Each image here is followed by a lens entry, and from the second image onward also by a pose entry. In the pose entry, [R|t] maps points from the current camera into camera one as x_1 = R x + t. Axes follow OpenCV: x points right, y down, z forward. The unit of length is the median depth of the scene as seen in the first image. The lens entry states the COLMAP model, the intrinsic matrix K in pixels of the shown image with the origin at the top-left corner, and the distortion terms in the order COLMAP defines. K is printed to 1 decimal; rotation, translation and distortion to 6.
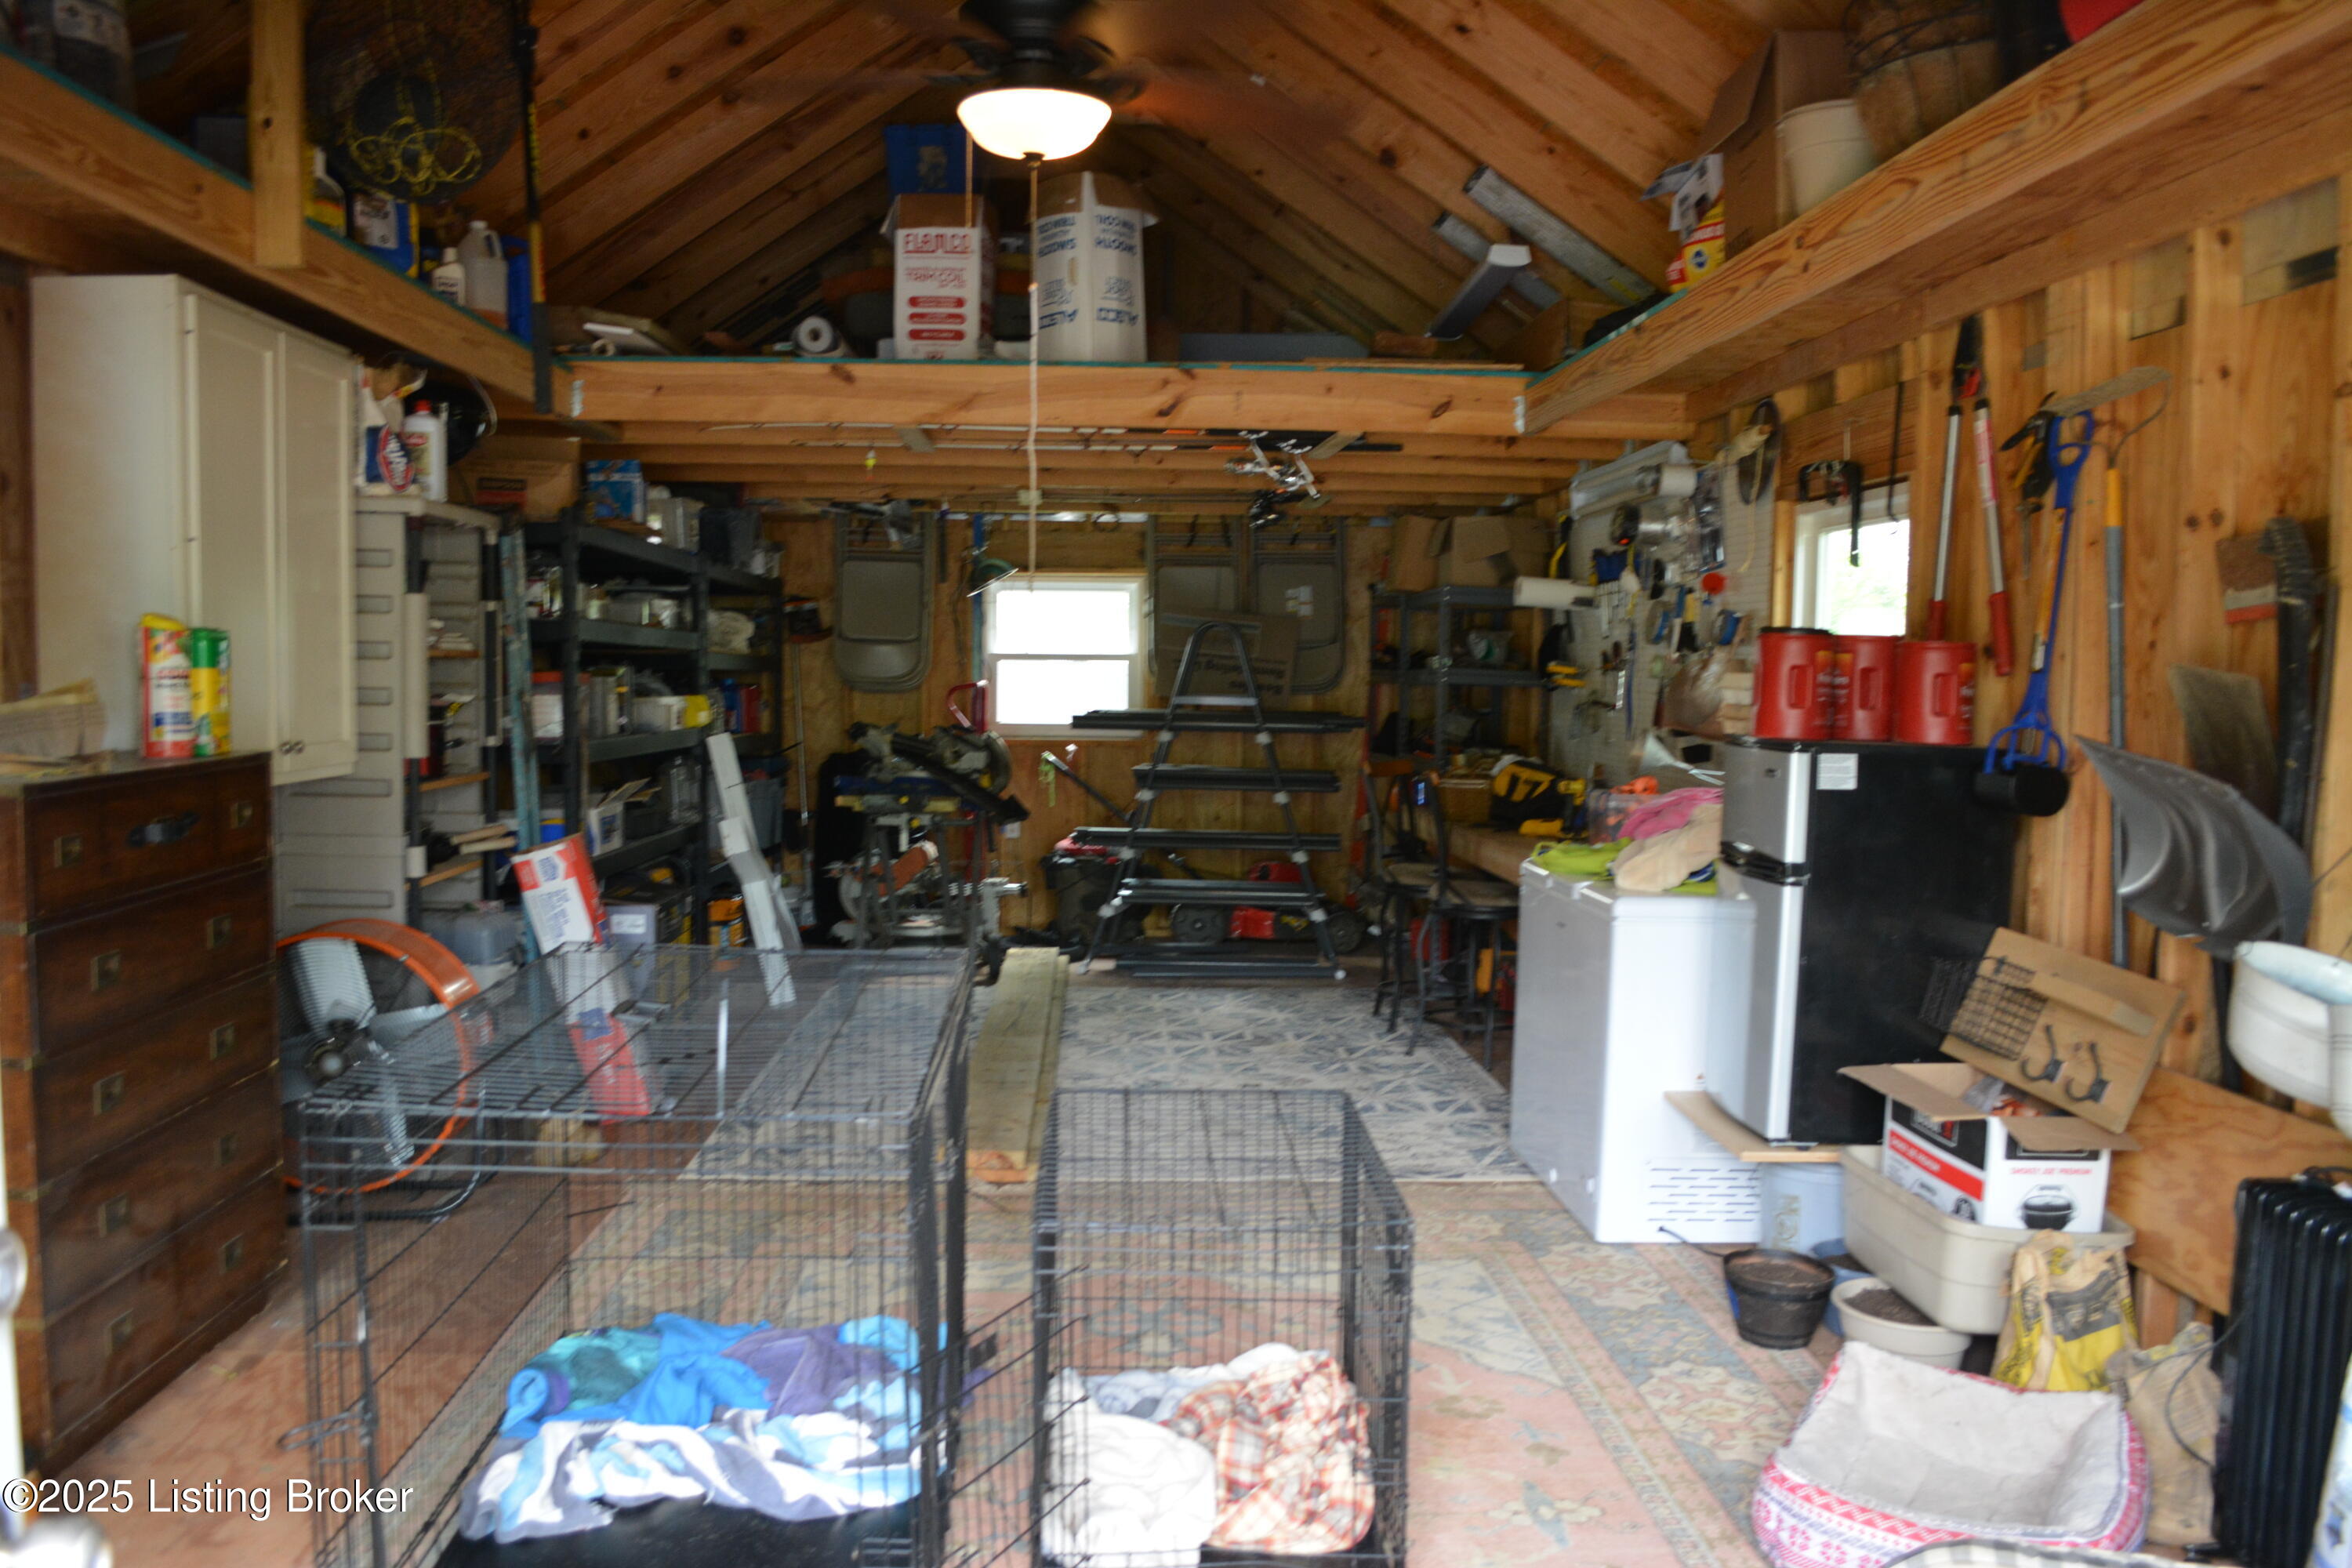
lens RADIAL K [[1855.1, 0, 1166.4], [0, 1855.1, 799.8], [0, 0, 1]] dist [-0.088257, 0.017224]
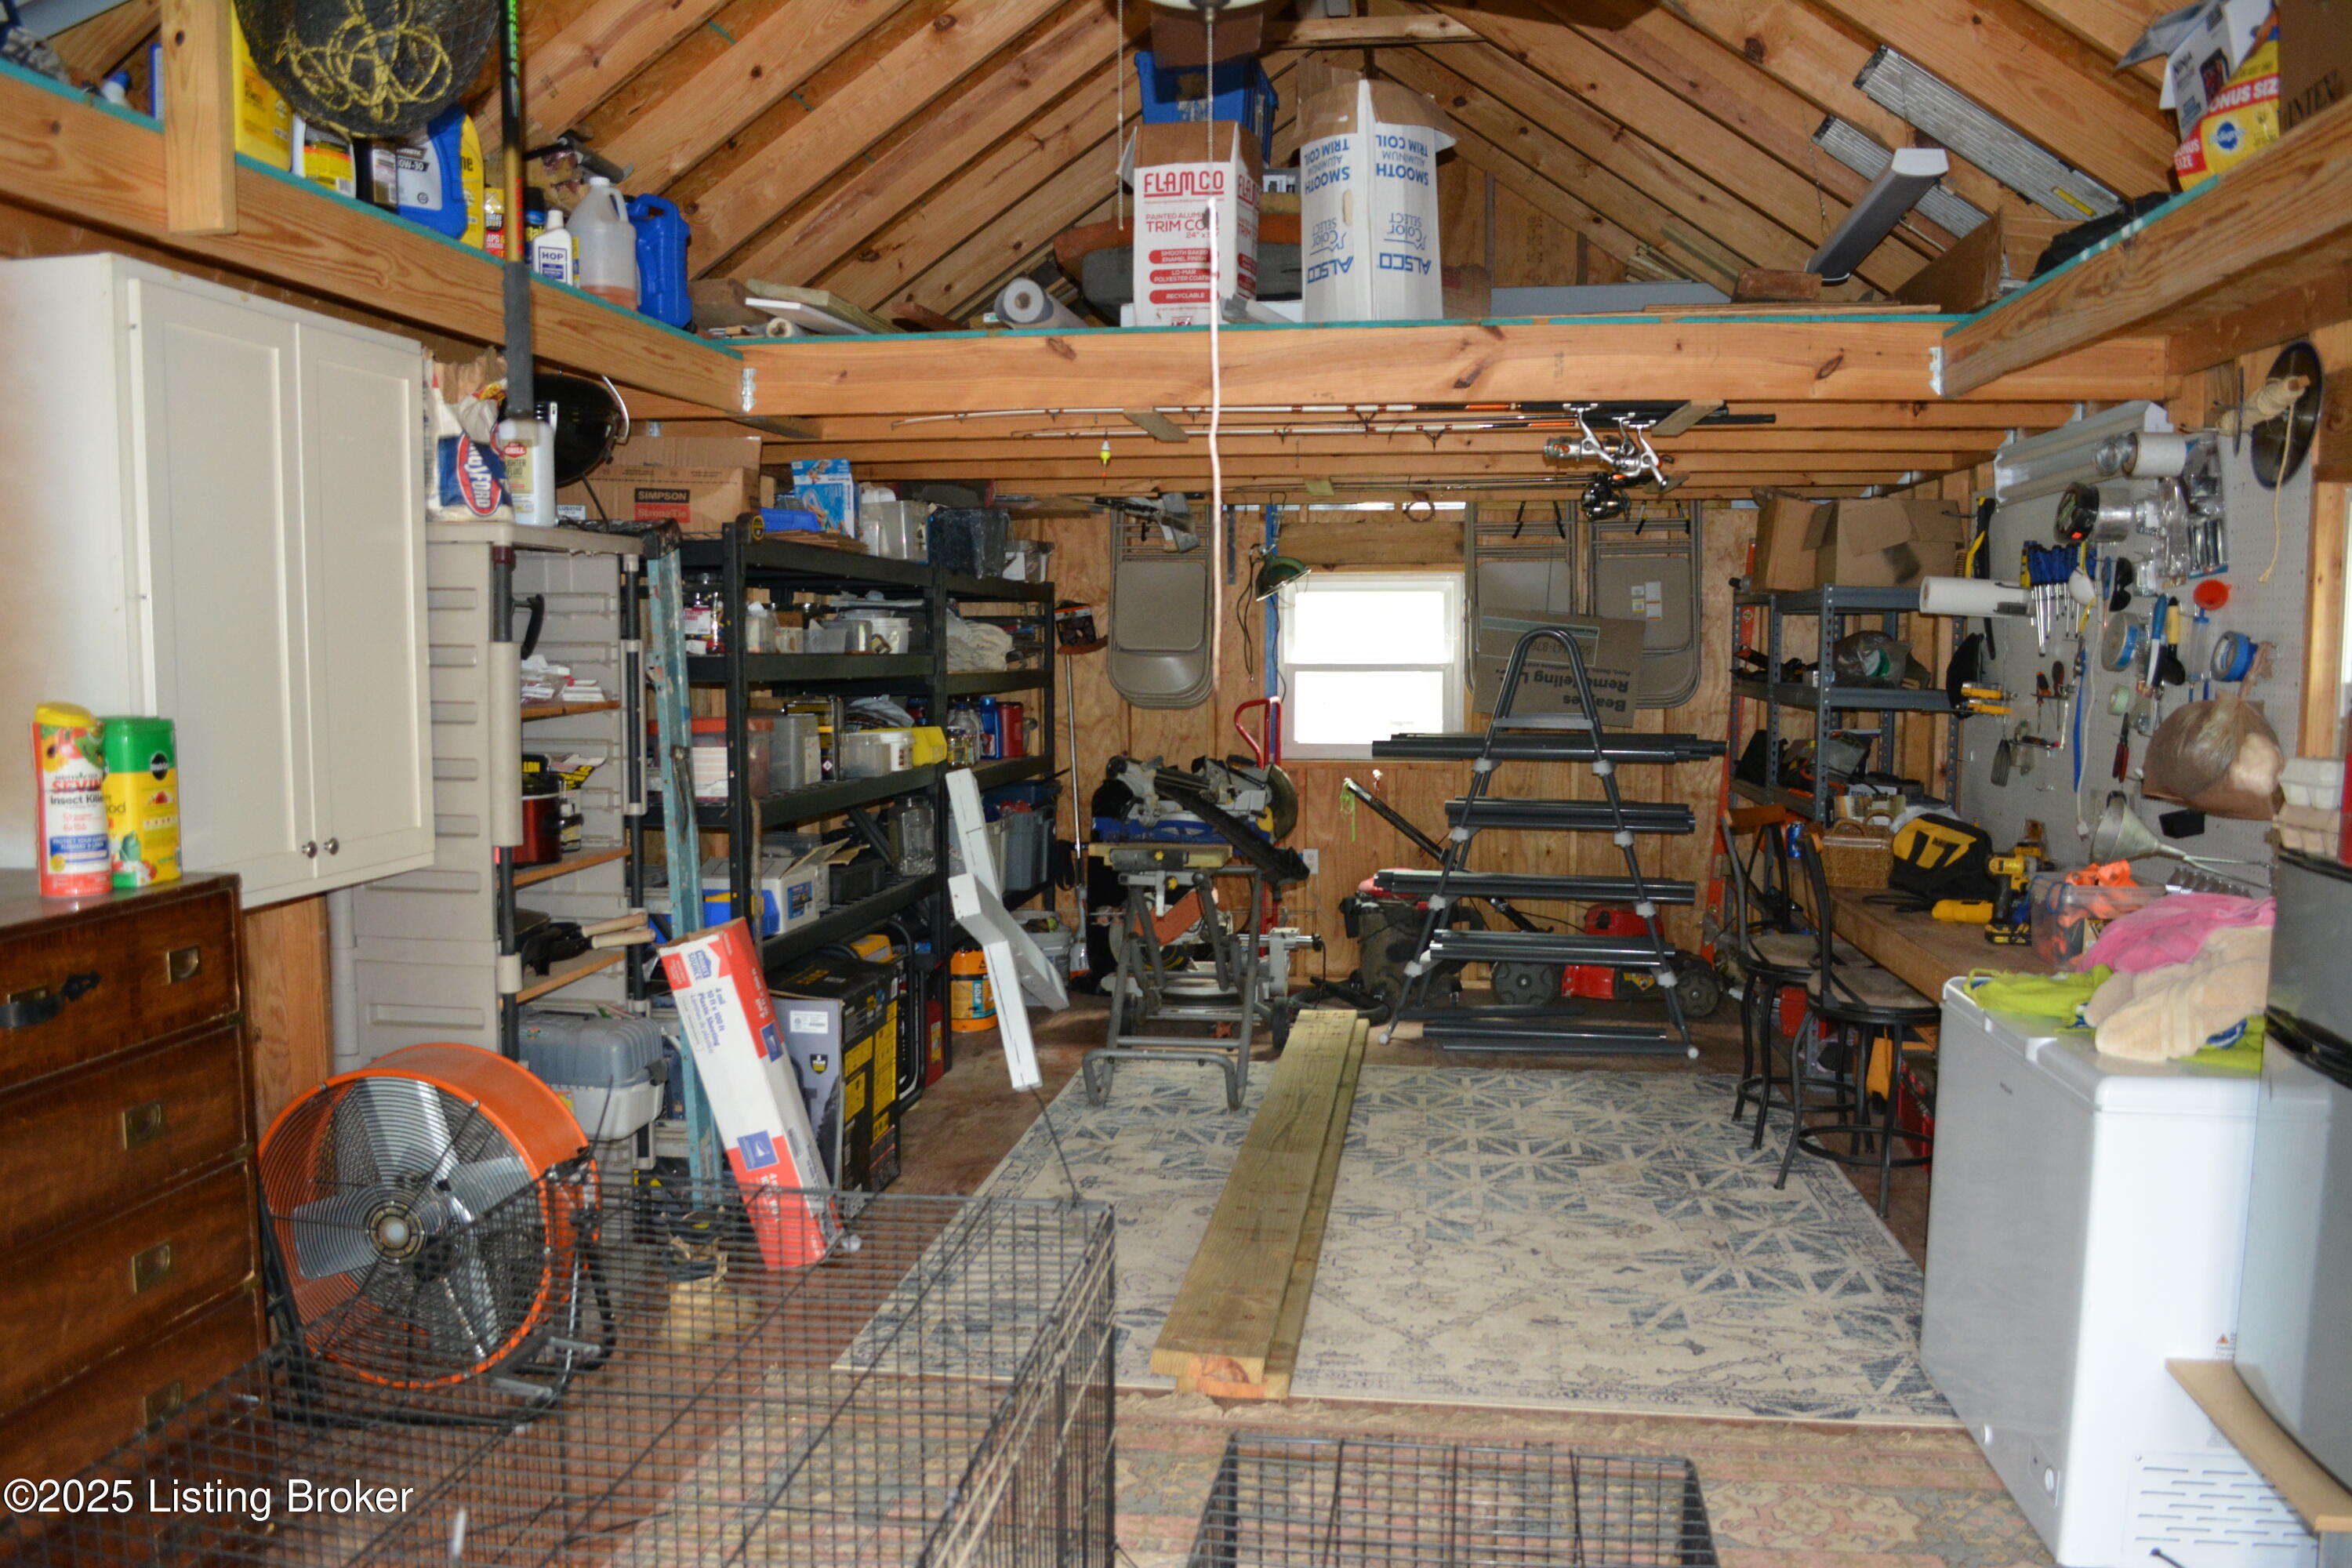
lens RADIAL K [[1855.1, 0, 1166.4], [0, 1855.1, 799.8], [0, 0, 1]] dist [-0.088257, 0.017224]
pose [[0.982526, 0.003321, -0.186098, 0.020248], [-0.000746, 0.999903, 0.013904, -0.042182], [0.186126, -0.013522, 0.982433, 0.199902]]
